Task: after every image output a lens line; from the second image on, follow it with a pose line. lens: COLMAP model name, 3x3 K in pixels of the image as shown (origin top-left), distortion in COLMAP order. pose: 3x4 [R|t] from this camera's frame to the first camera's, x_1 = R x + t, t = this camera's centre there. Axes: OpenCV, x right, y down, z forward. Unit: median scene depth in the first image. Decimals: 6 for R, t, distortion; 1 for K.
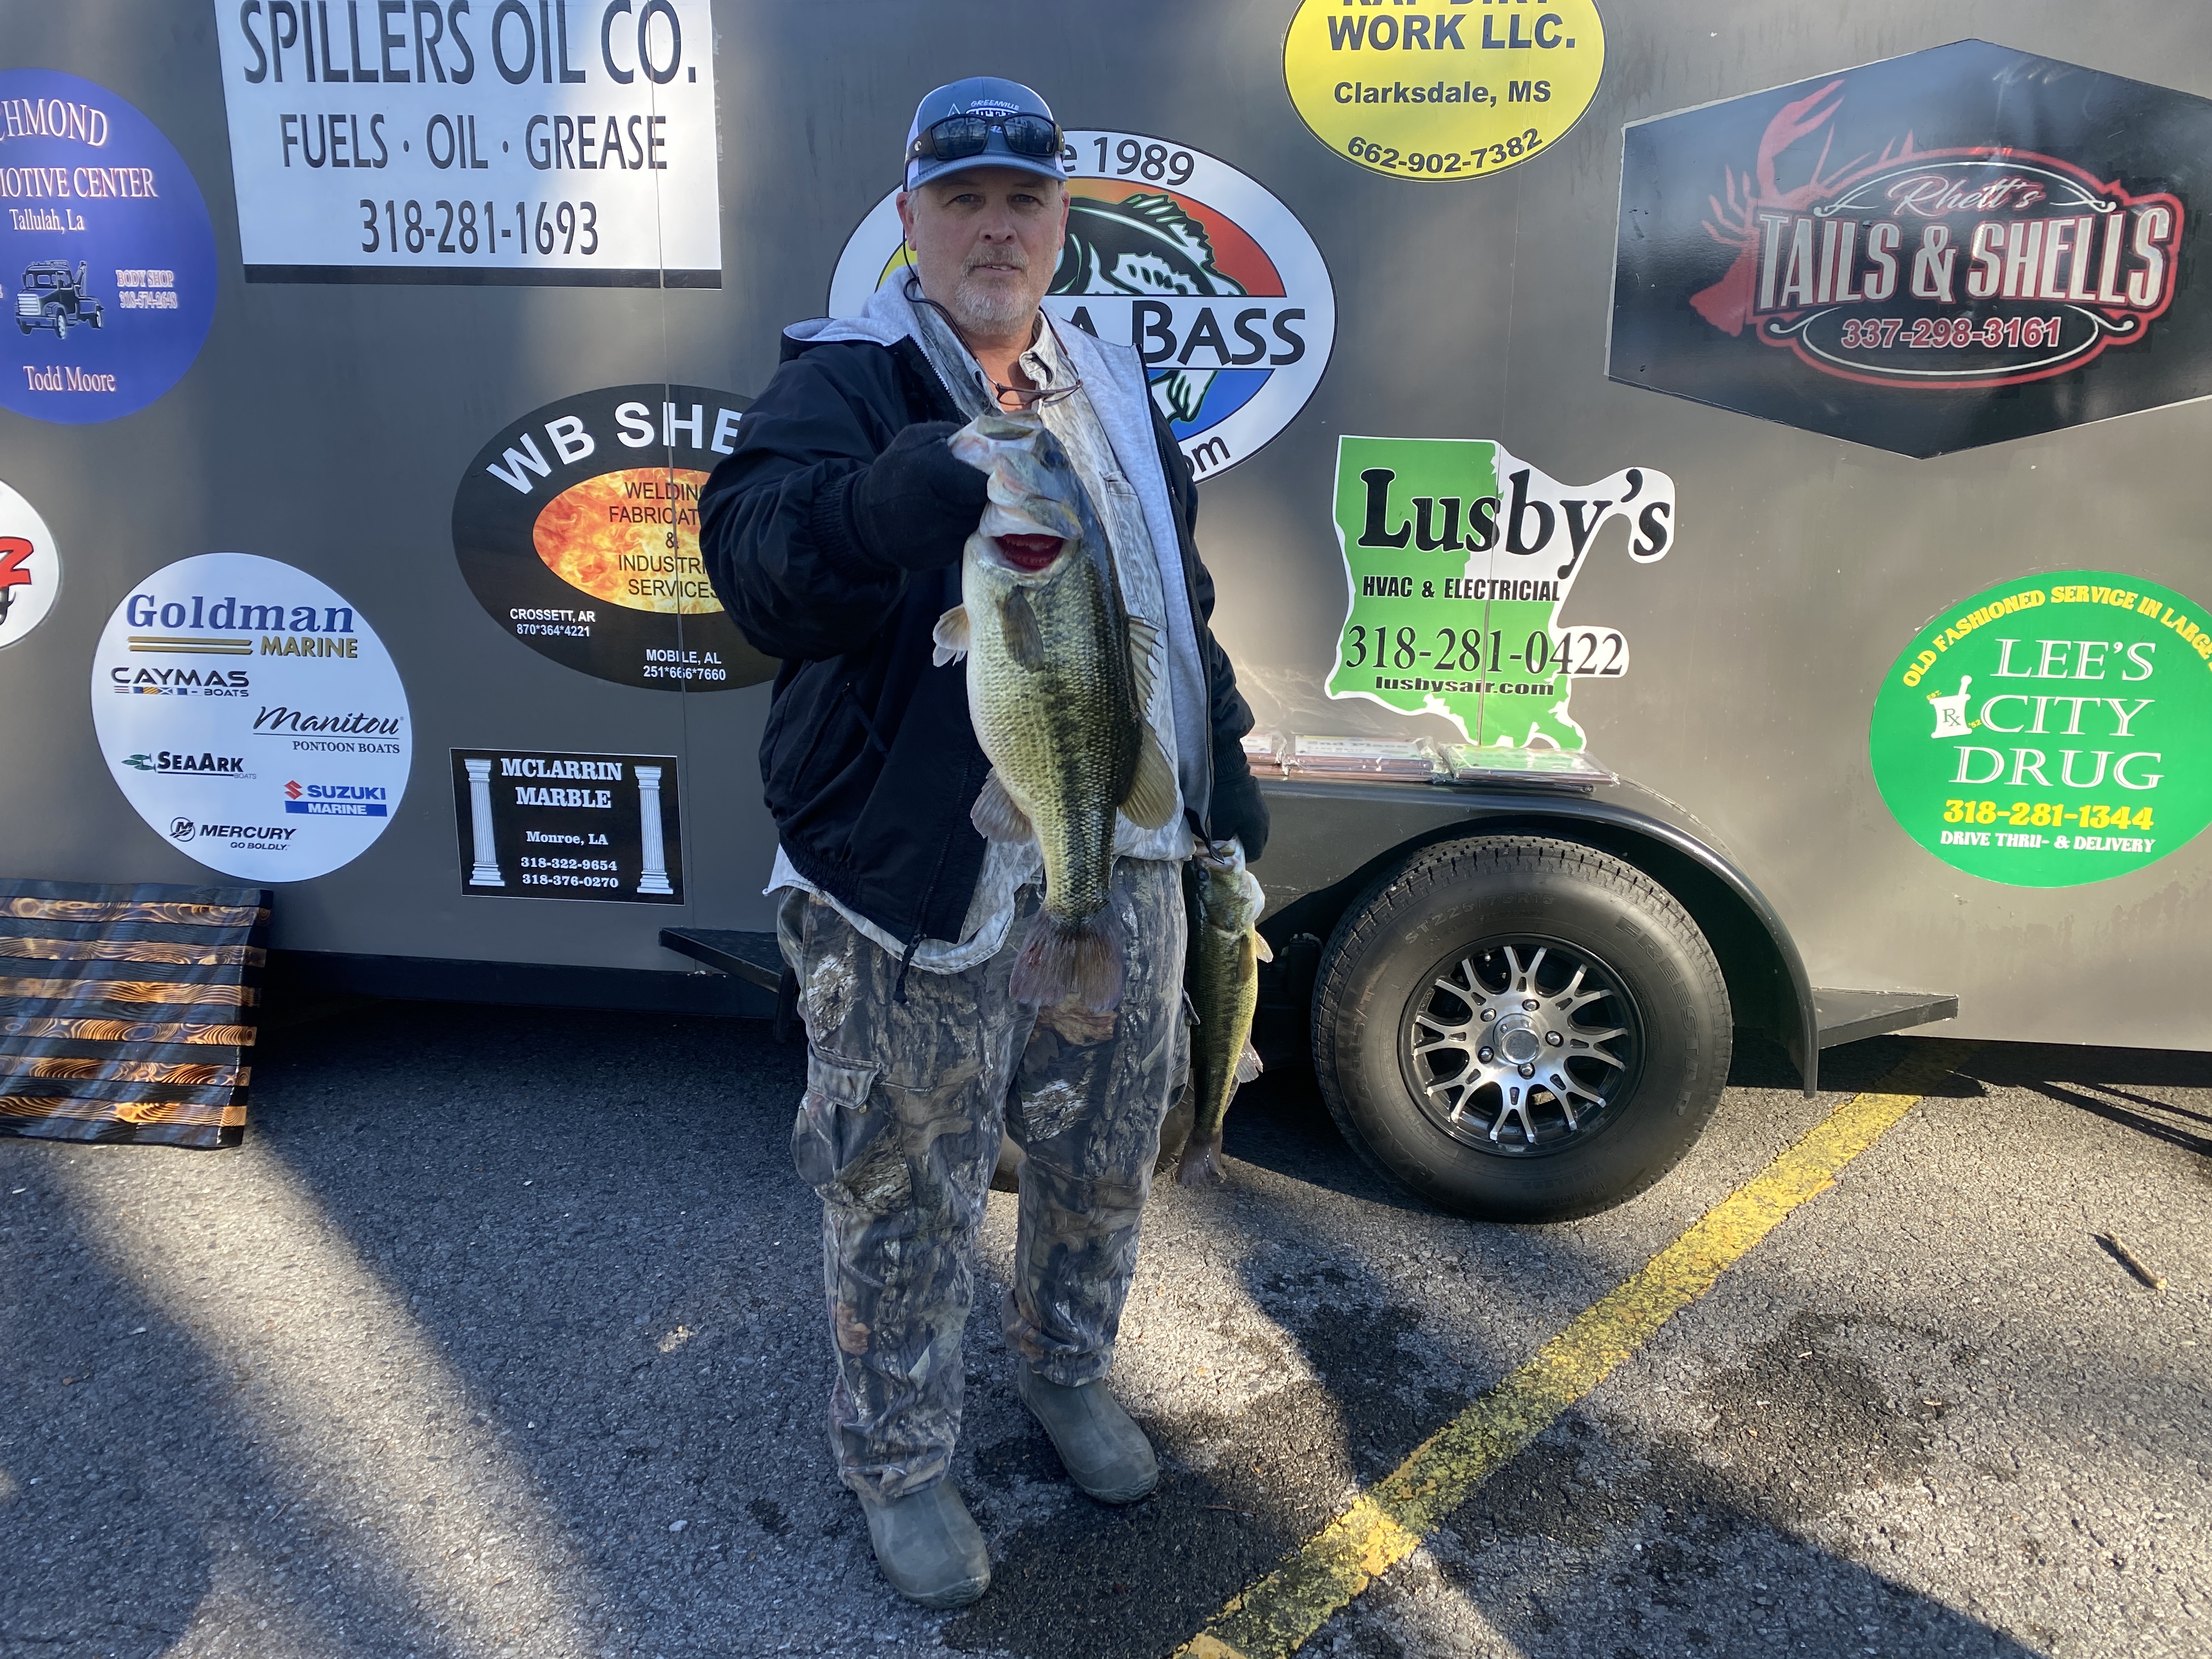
lens RADIAL K [[1678.0, 0, 1123.8], [0, 1678.0, 807.0], [0, 0, 1]] dist [0.016285, -0.004902]
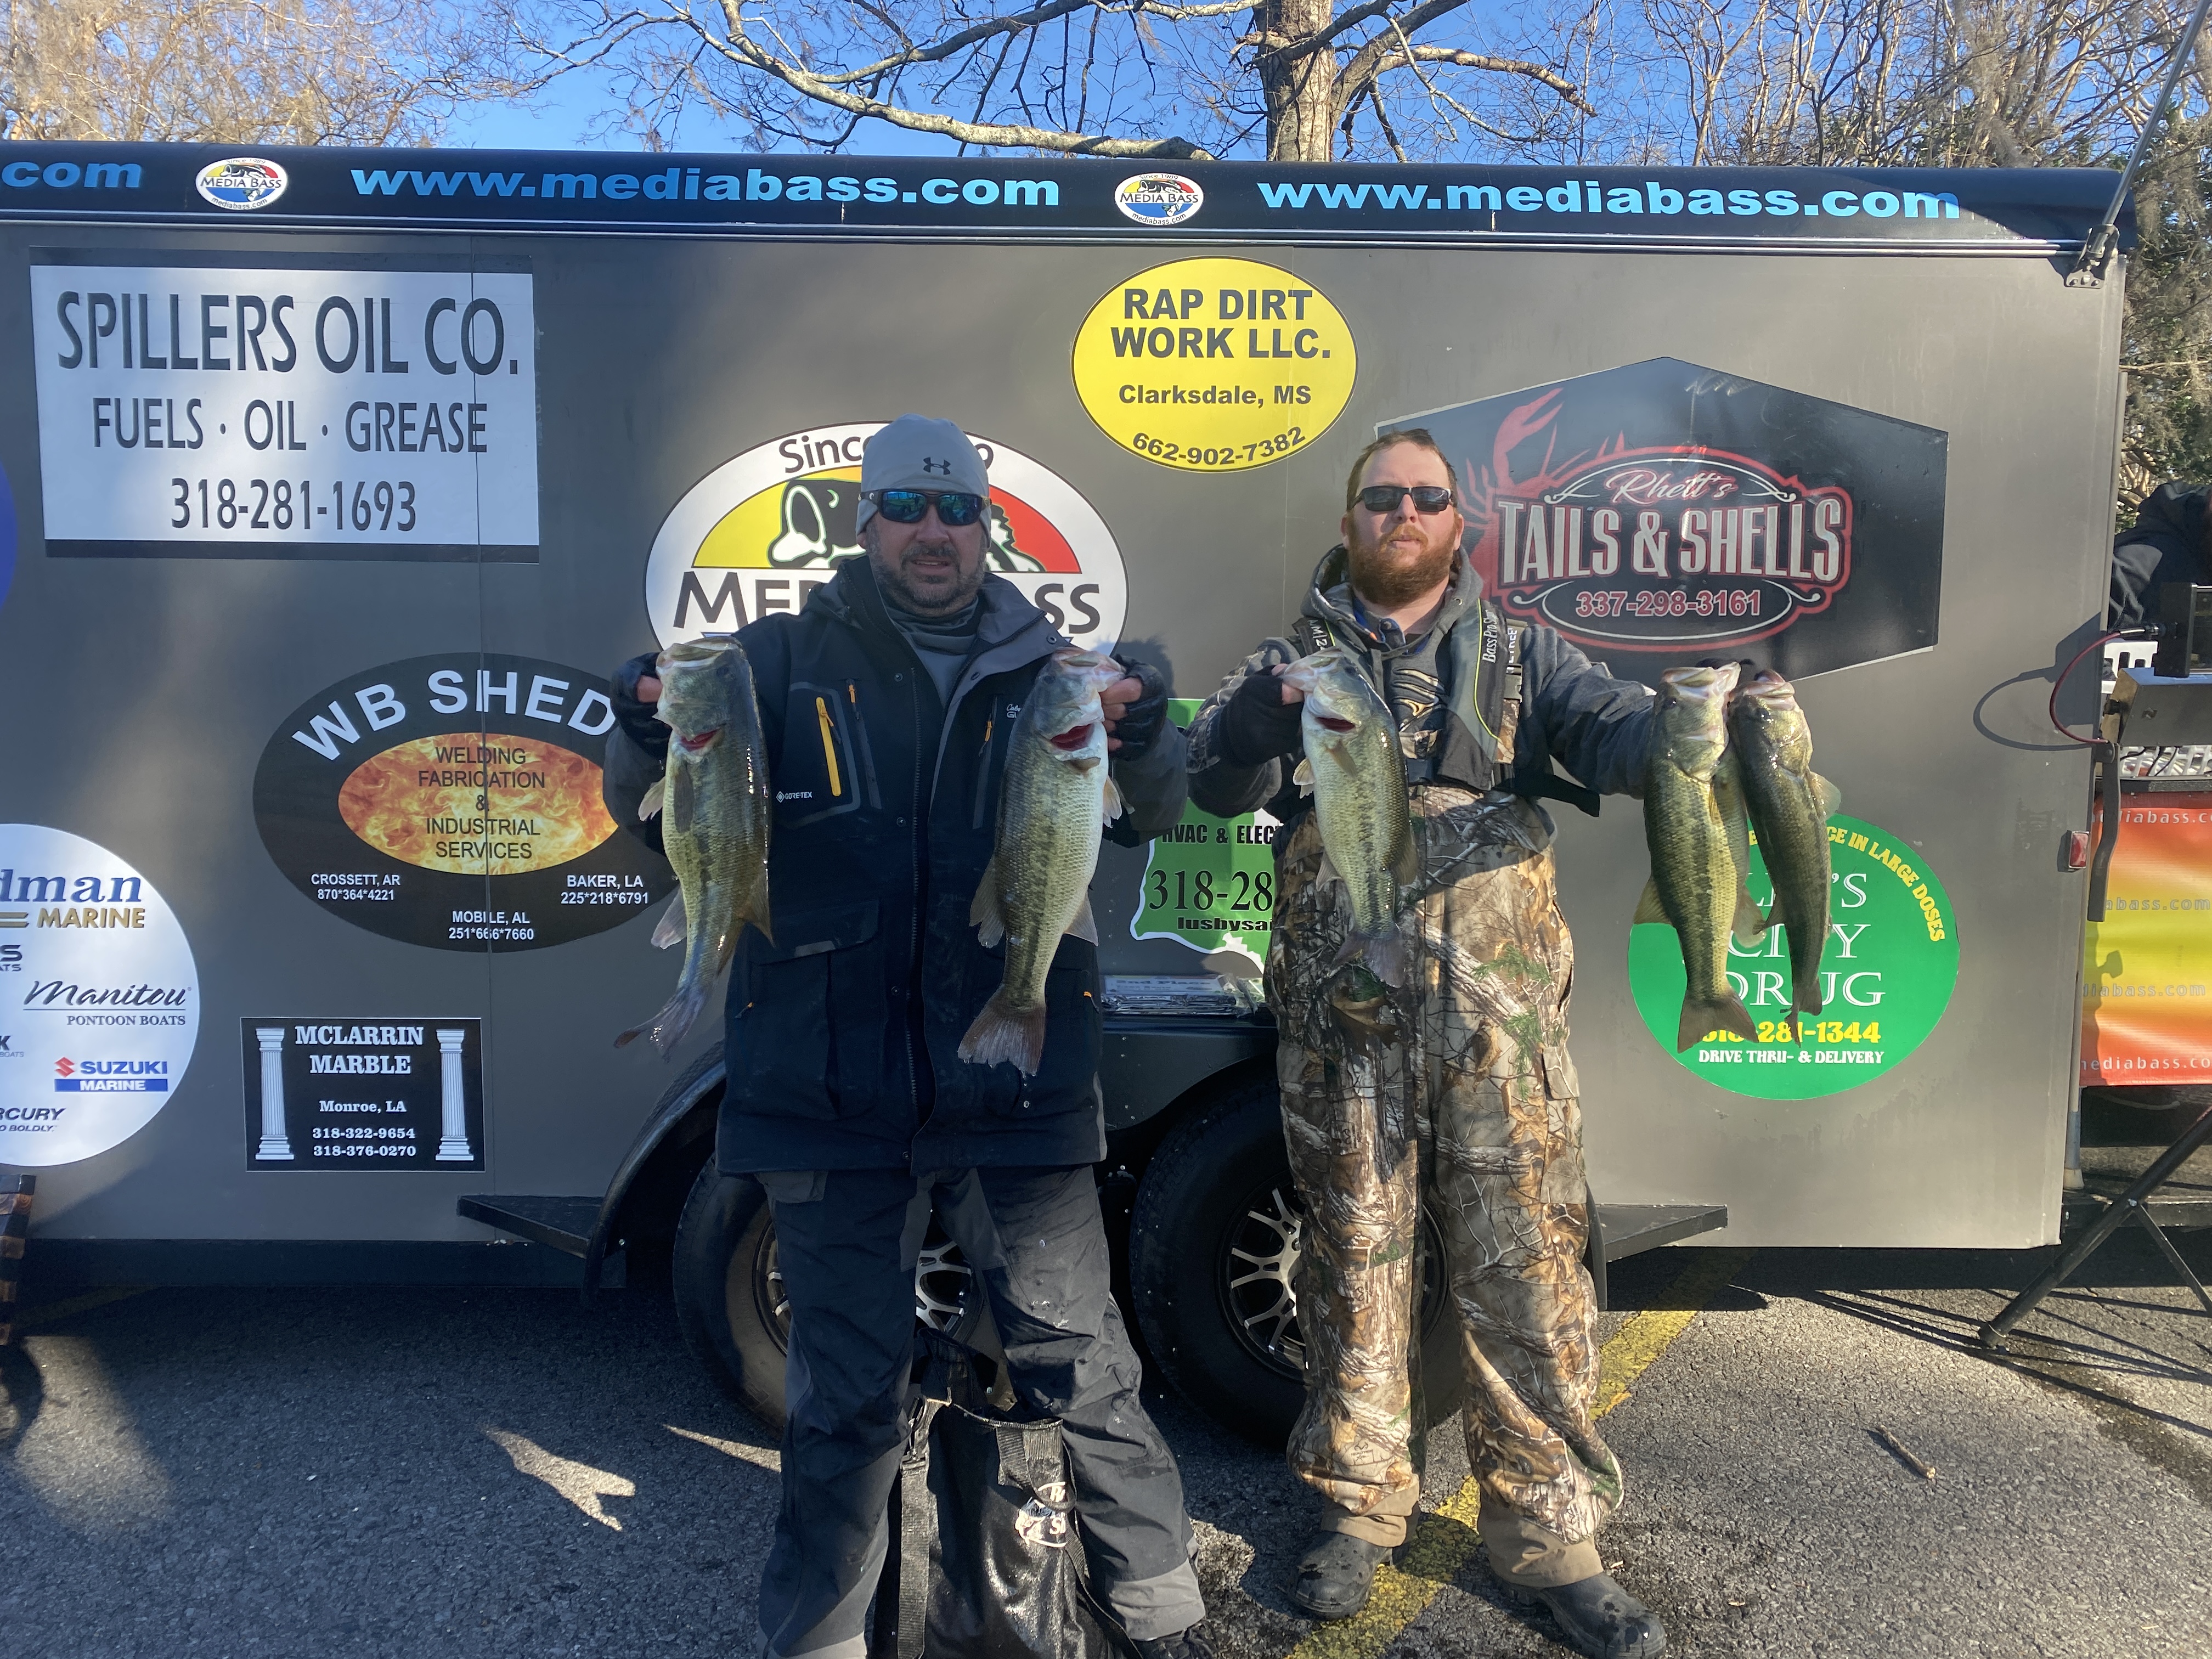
lens RADIAL K [[1677.5, 0, 1105.3], [0, 1677.5, 819.9], [0, 0, 1]] dist [0.015094, -0.005127]
pose [[0.992564, -0.017617, 0.120444, -0.020115], [0.034426, 0.989703, -0.138936, 0.004892], [-0.116757, 0.142049, 0.982950, -0.037545]]
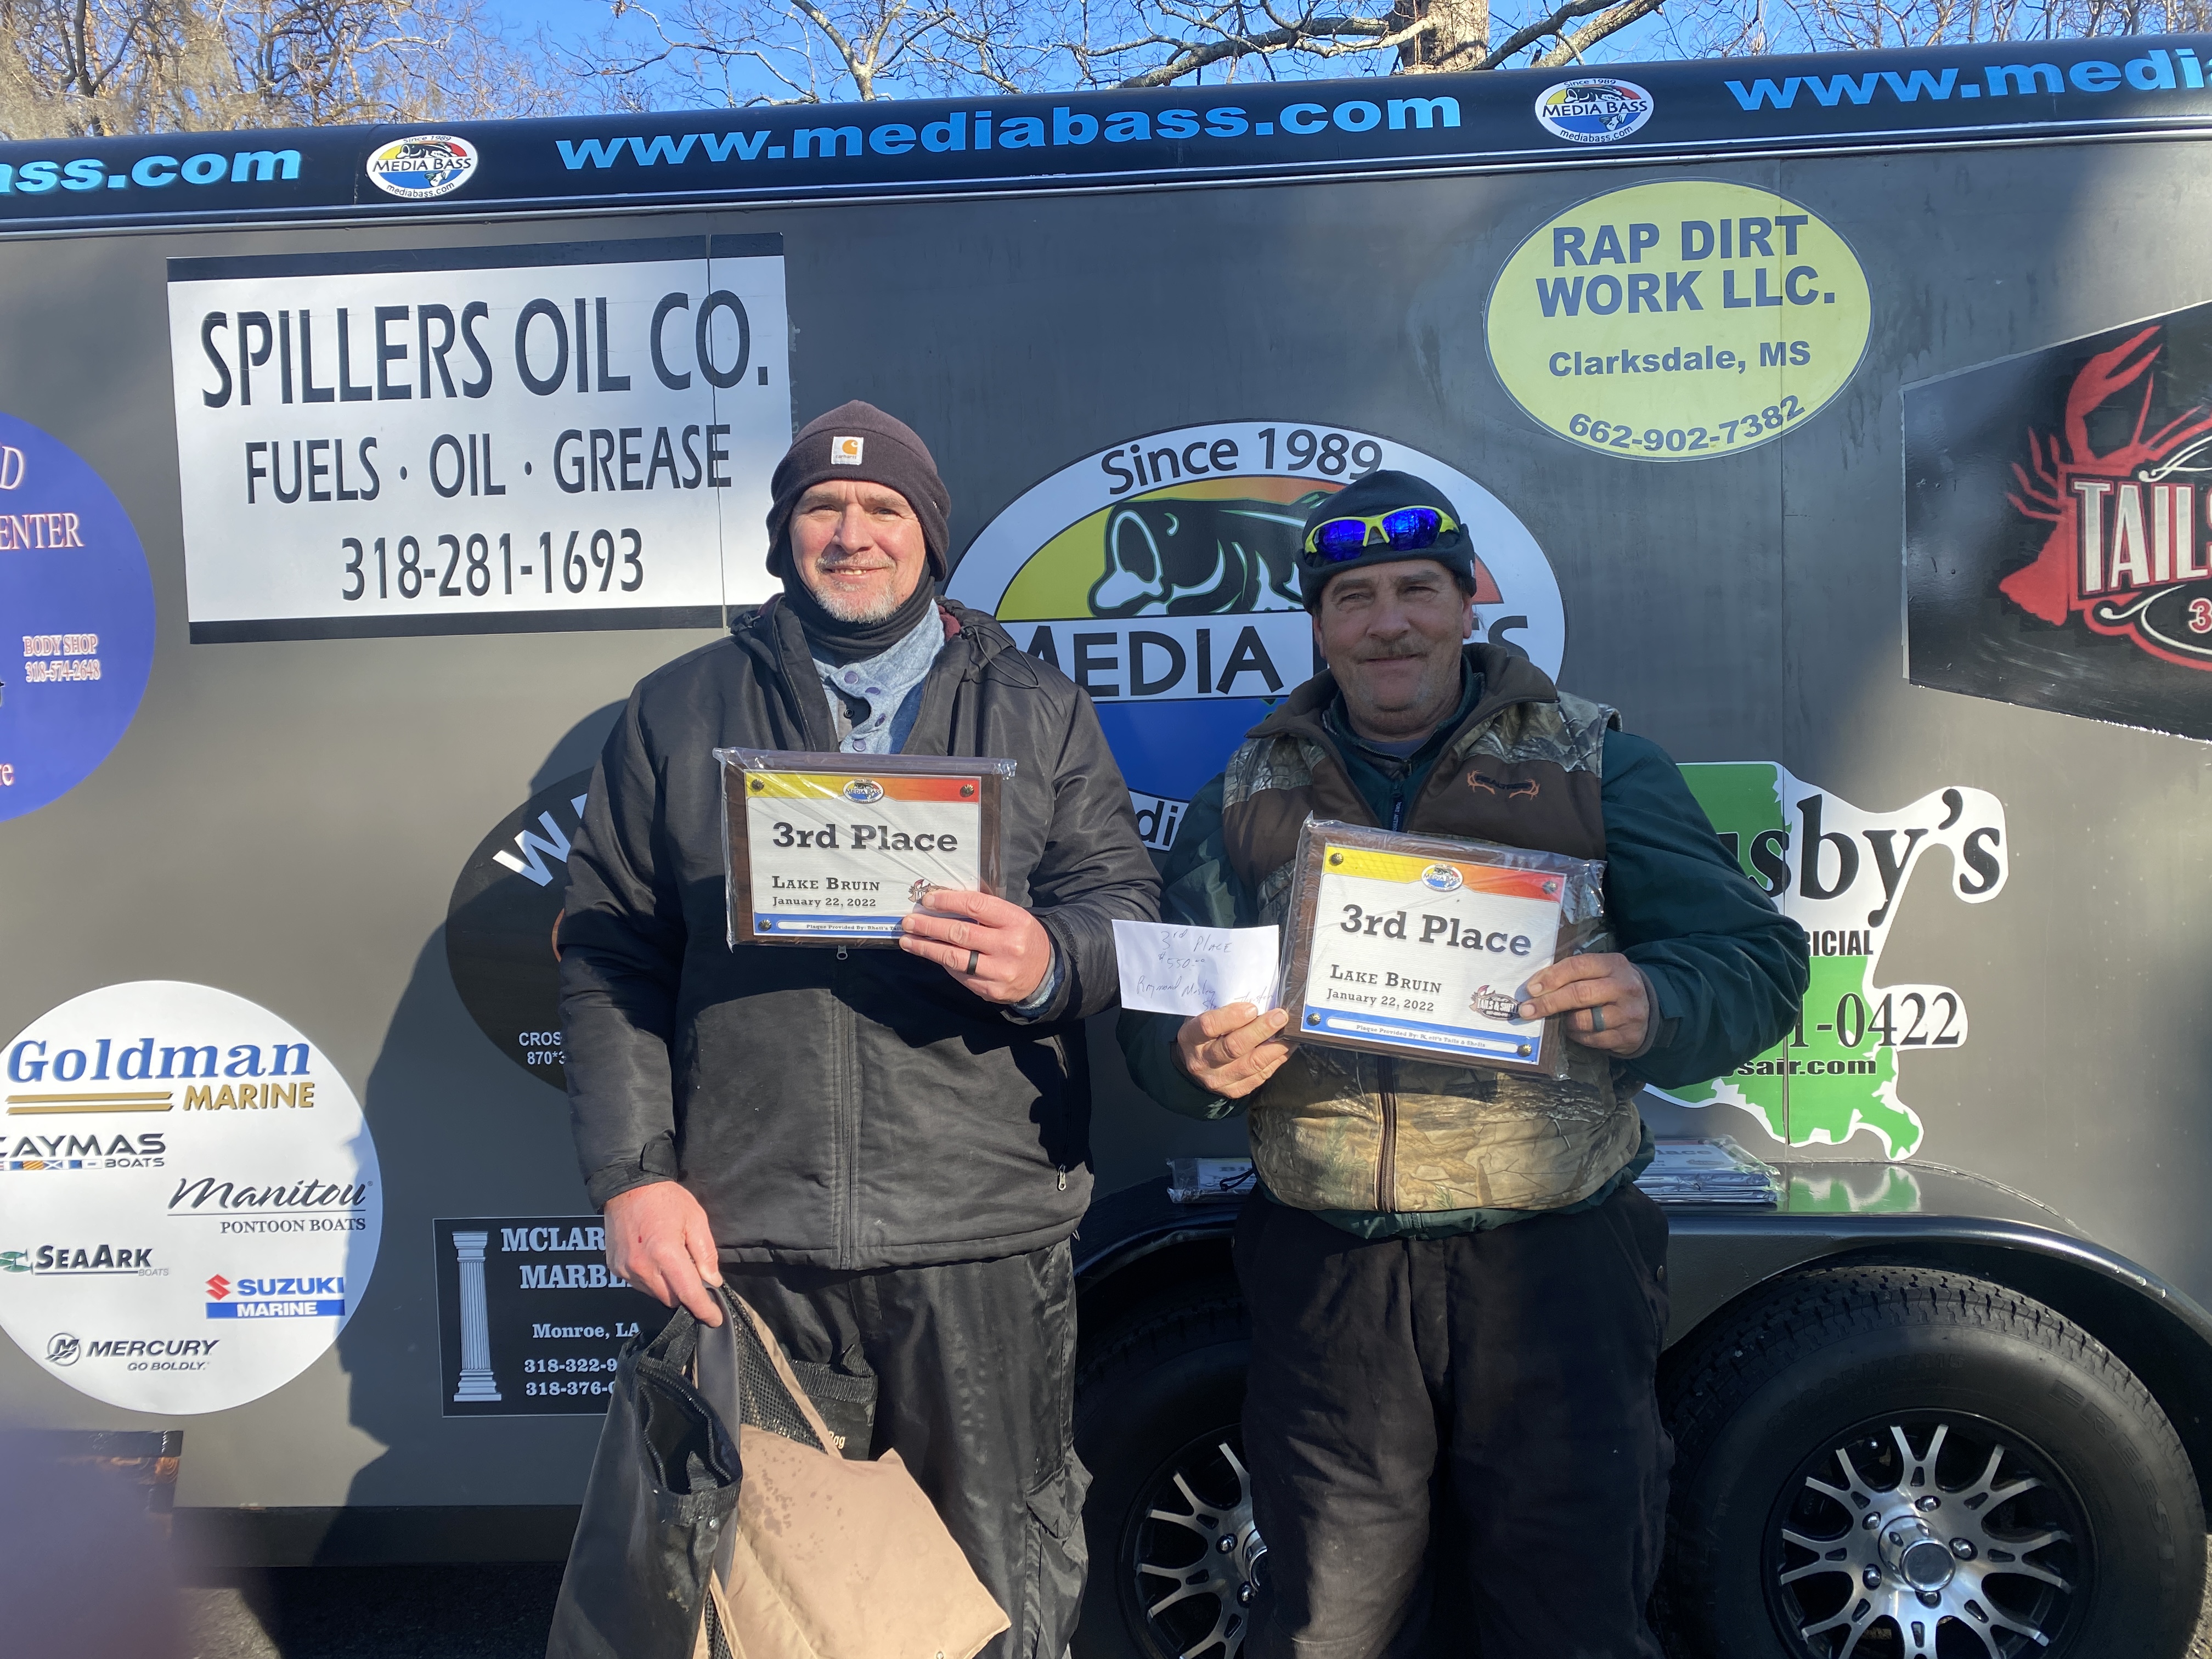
lens RADIAL K [[1677.5, 0, 1105.3], [0, 1677.5, 819.9], [0, 0, 1]] dist [0.015094, -0.005127]
pose [[0.997321, -0.048594, 0.054668, -0.141669], [0.058008, 0.980748, -0.186461, -0.057691], [-0.044554, 0.189133, 0.980940, 0.223032]]
